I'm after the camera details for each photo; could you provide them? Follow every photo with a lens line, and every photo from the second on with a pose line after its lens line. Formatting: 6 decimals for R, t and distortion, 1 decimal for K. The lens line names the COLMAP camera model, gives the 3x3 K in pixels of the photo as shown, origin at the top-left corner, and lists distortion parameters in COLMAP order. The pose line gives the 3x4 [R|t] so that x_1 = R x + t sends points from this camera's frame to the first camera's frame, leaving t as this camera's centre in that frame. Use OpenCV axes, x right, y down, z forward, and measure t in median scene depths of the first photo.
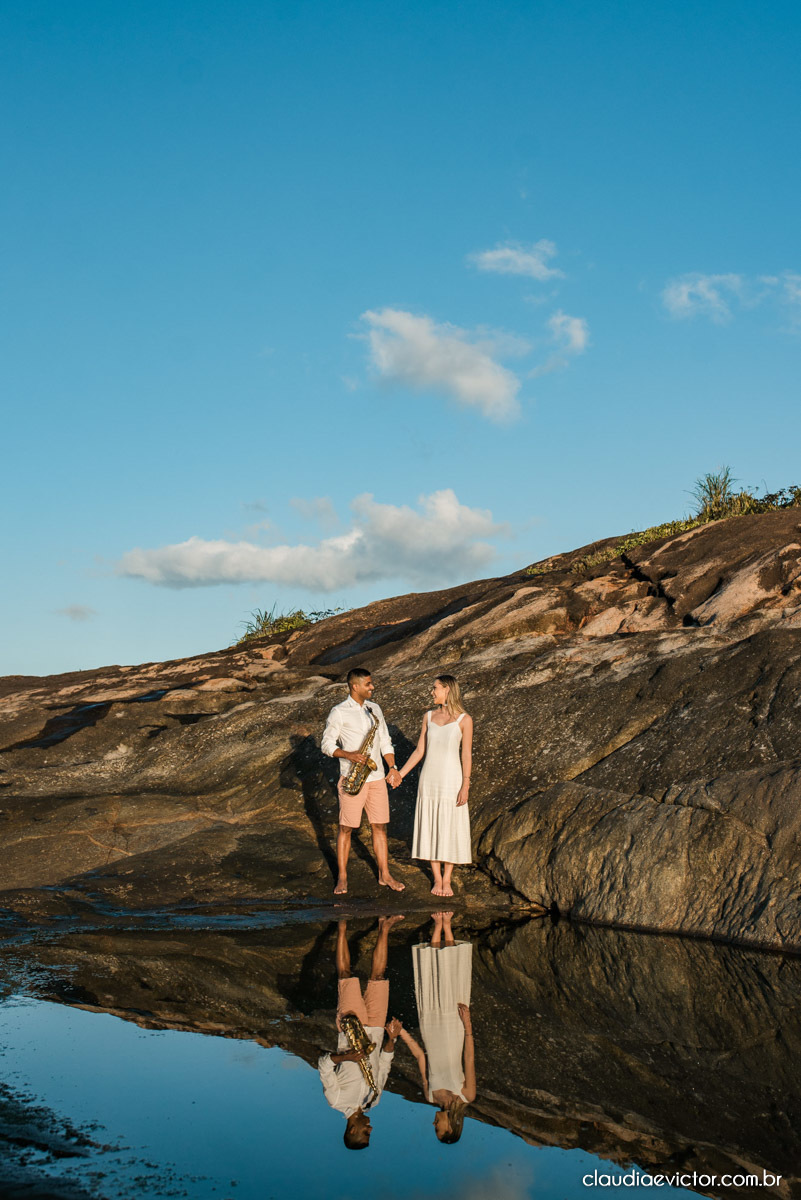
lens RADIAL K [[1244.4, 0, 400.5], [0, 1244.4, 600.0], [0, 0, 1]] dist [-0.012638, -0.006363]
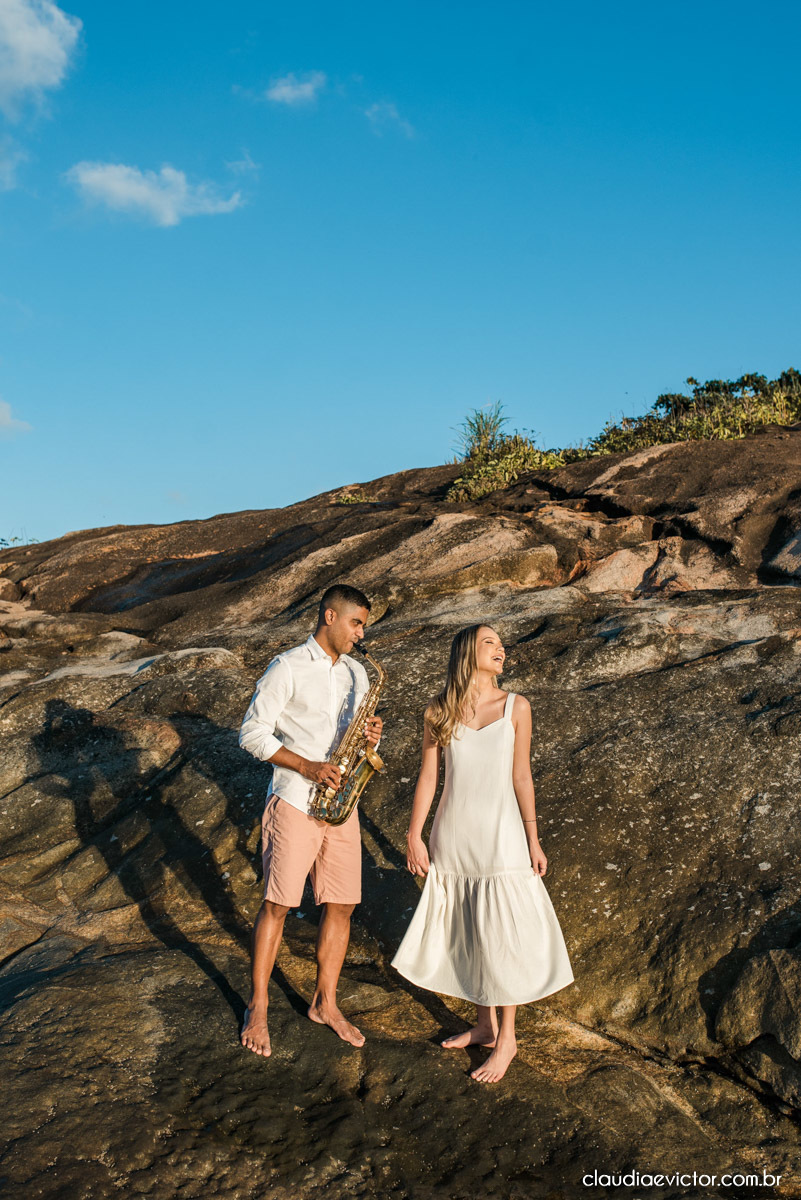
lens RADIAL K [[1244.4, 0, 400.5], [0, 1244.4, 600.0], [0, 0, 1]] dist [-0.012638, -0.006363]
pose [[0.950255, 0.050741, 0.307313, -0.141818], [-0.062378, 0.997655, 0.028158, 0.021219], [-0.305164, -0.045927, 0.951192, 0.408550]]
